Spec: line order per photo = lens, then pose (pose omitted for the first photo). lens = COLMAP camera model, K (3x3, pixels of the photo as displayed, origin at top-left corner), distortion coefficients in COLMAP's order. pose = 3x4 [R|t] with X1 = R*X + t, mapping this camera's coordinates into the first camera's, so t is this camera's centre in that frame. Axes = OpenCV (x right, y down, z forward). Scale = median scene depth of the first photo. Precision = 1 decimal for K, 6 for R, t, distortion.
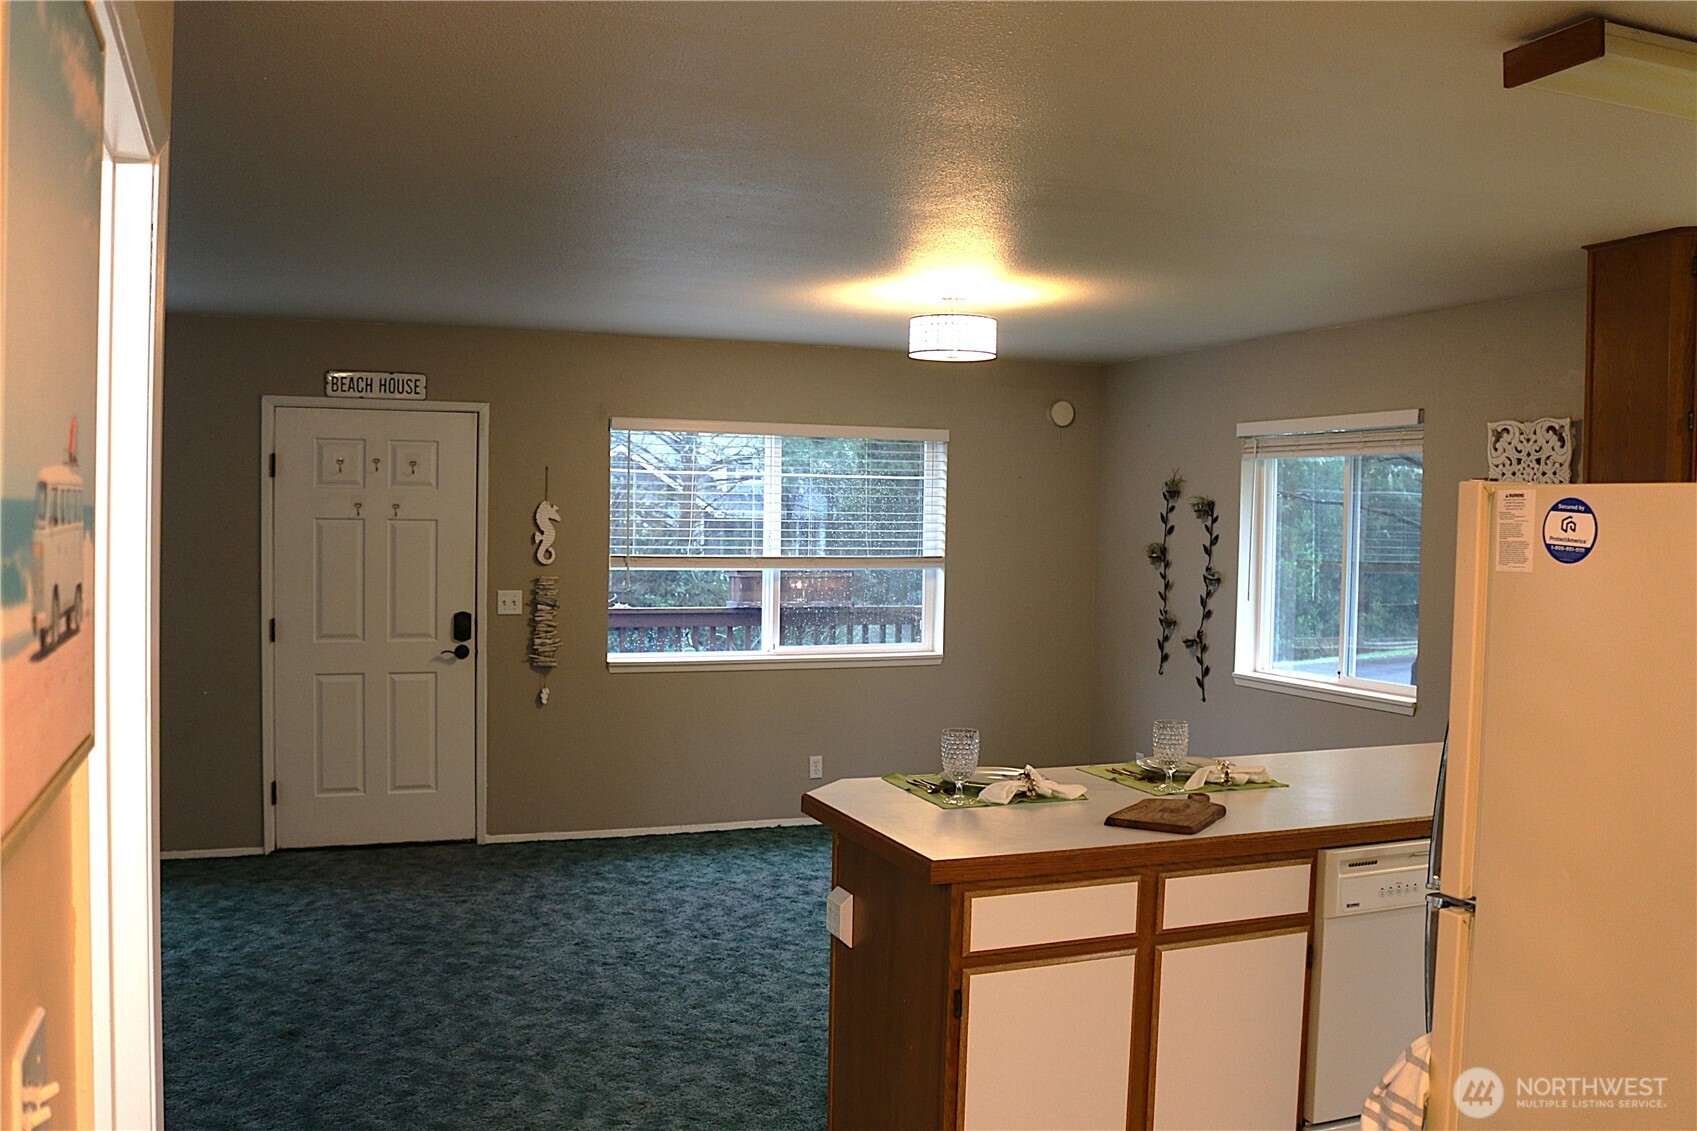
lens RADIAL K [[1479.4, 0, 848.5], [0, 1479.4, 565.5], [0, 0, 1]] dist [-0.171476, 0.177352]
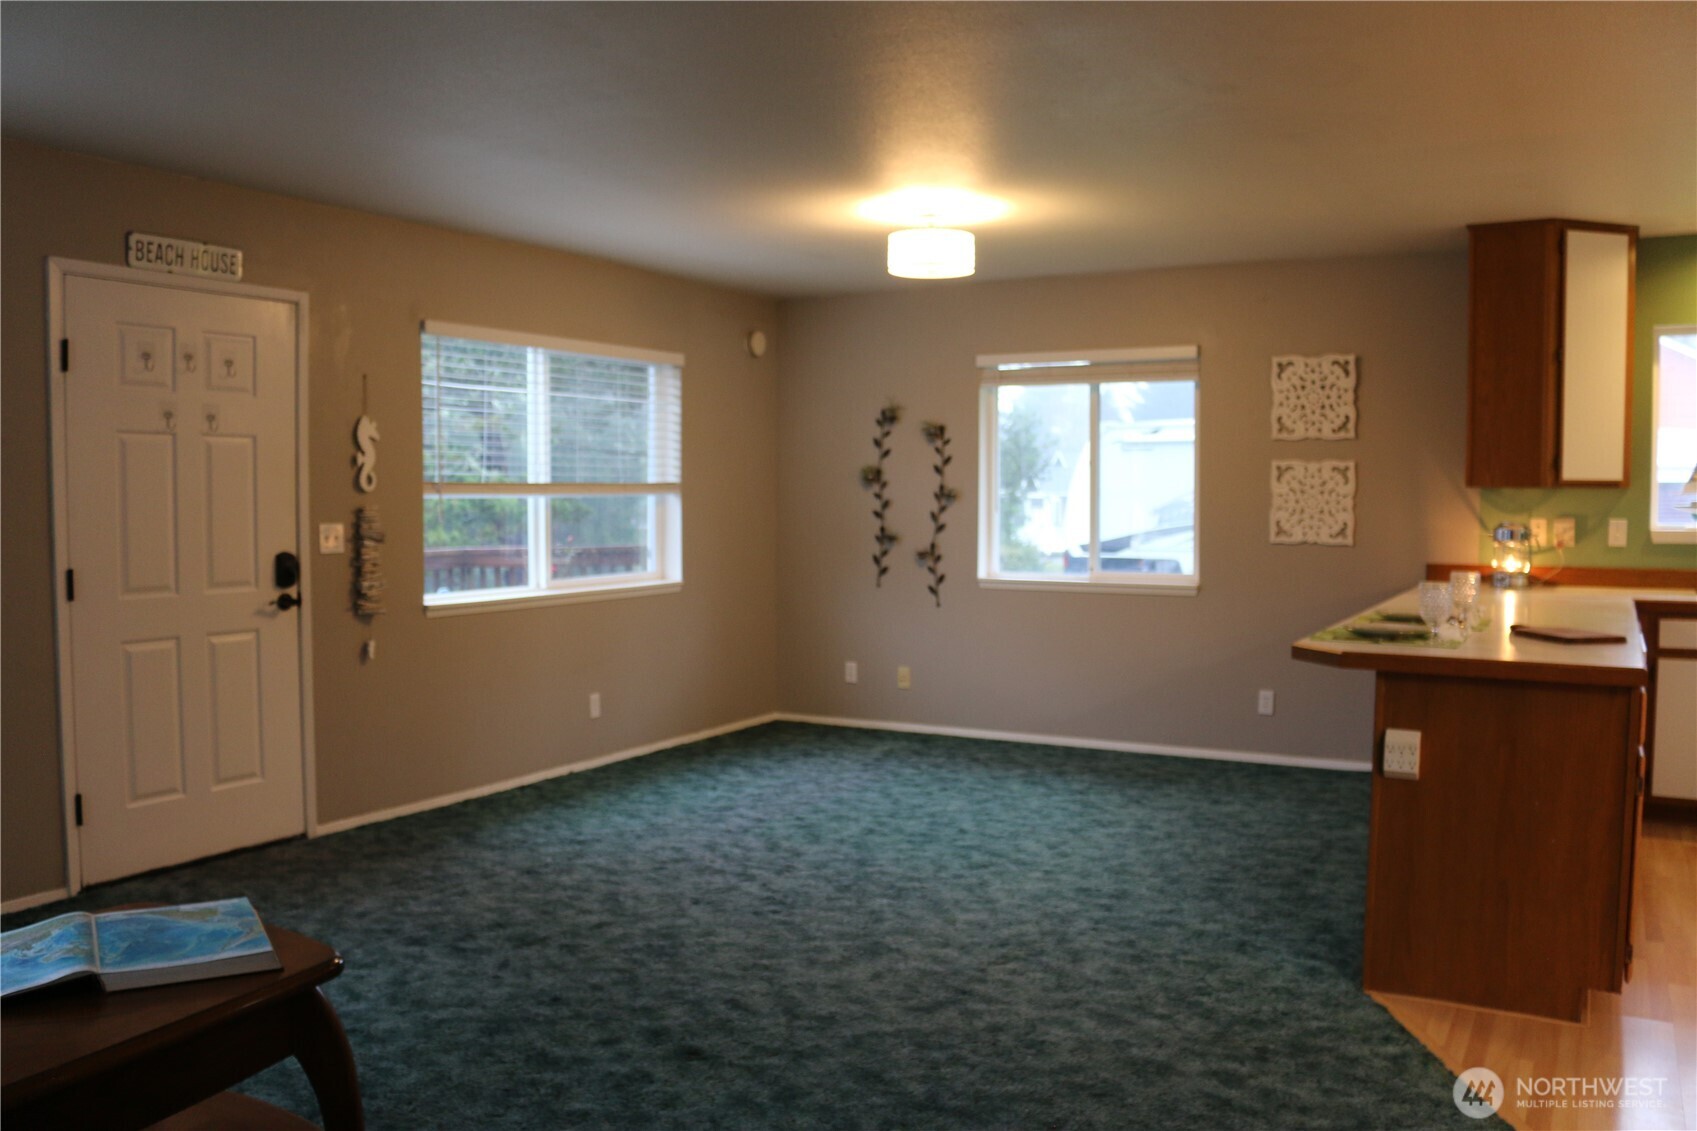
lens RADIAL K [[1393.2, 0, 848.5], [0, 1393.2, 565.5], [0, 0, 1]] dist [-0.165950, 0.146977]
pose [[0.785076, -0.048400, 0.617506, -0.476758], [0.032847, 0.998793, 0.036525, 0.021940], [-0.618528, -0.008392, 0.785718, 0.222677]]
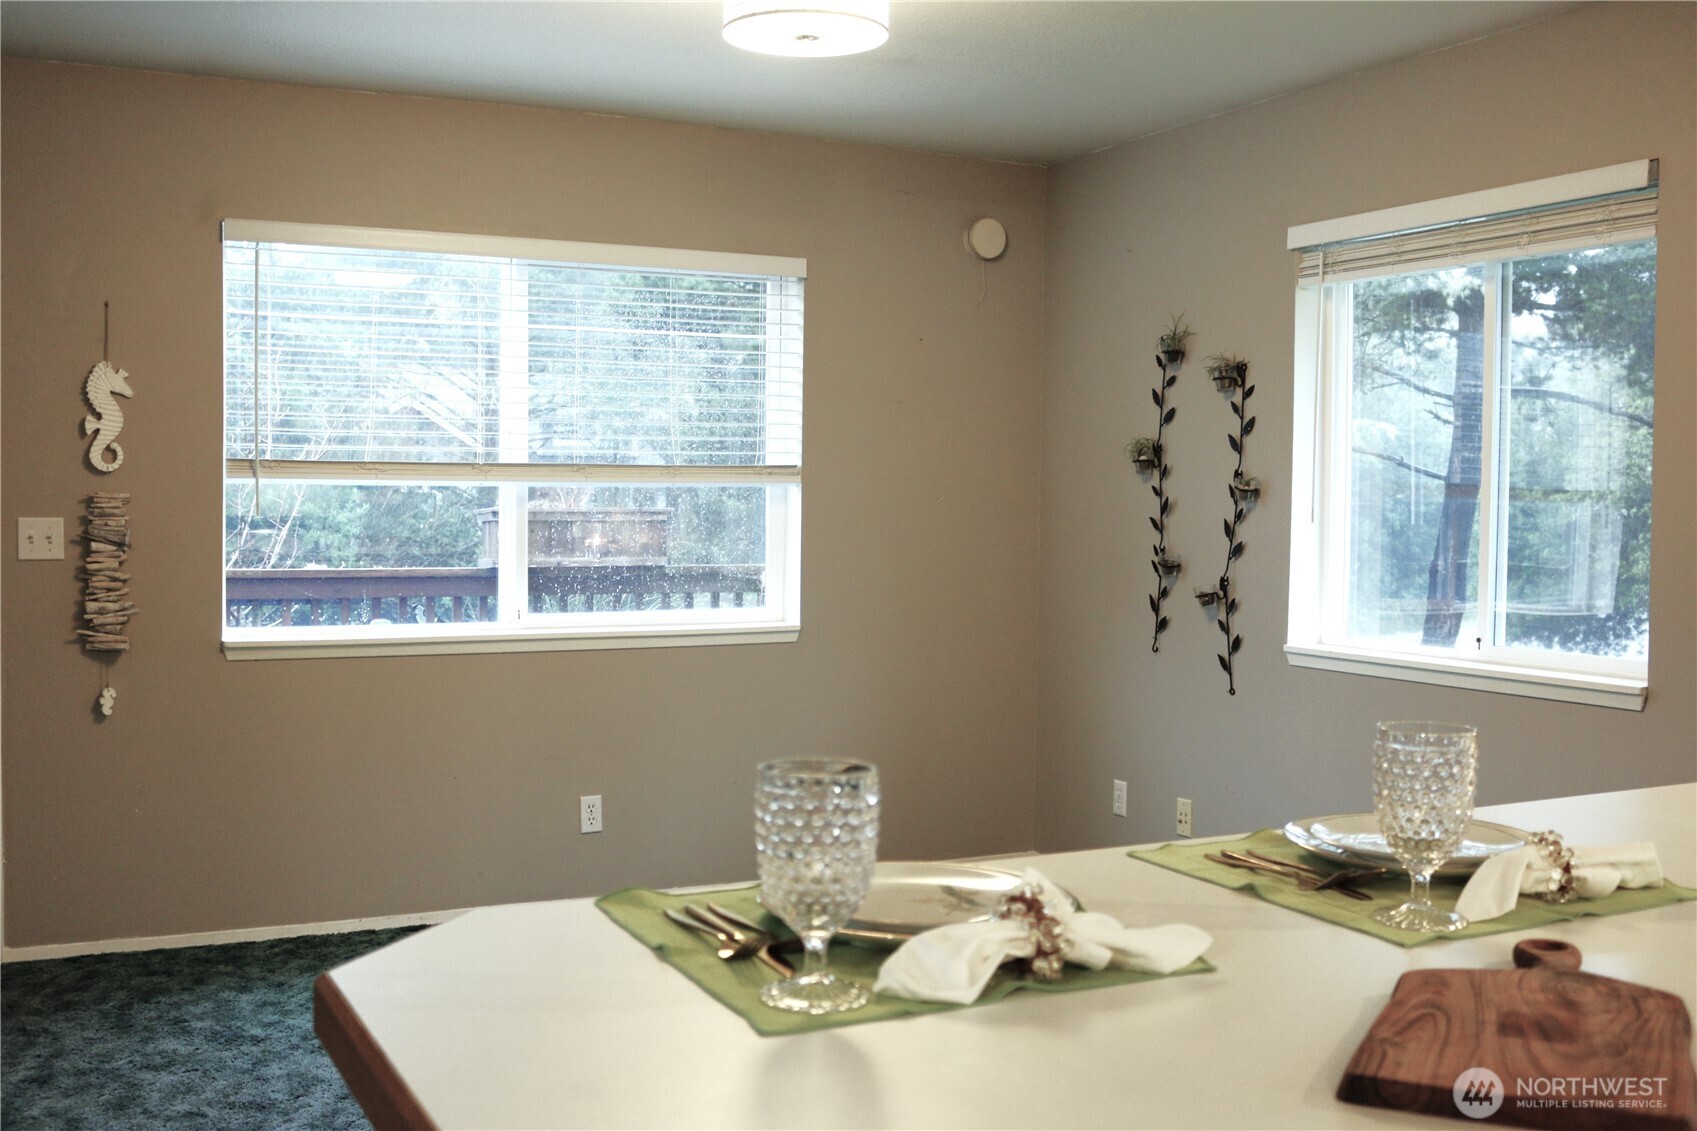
lens RADIAL K [[1728.1, 0, 848.5], [0, 1728.1, 565.5], [0, 0, 1]] dist [-0.132173, 0.144188]
pose [[0.996281, -0.010583, 0.085508, 0.025873], [0.009934, 0.999919, 0.008017, 0.033542], [-0.085586, -0.007137, 0.996305, 0.319209]]
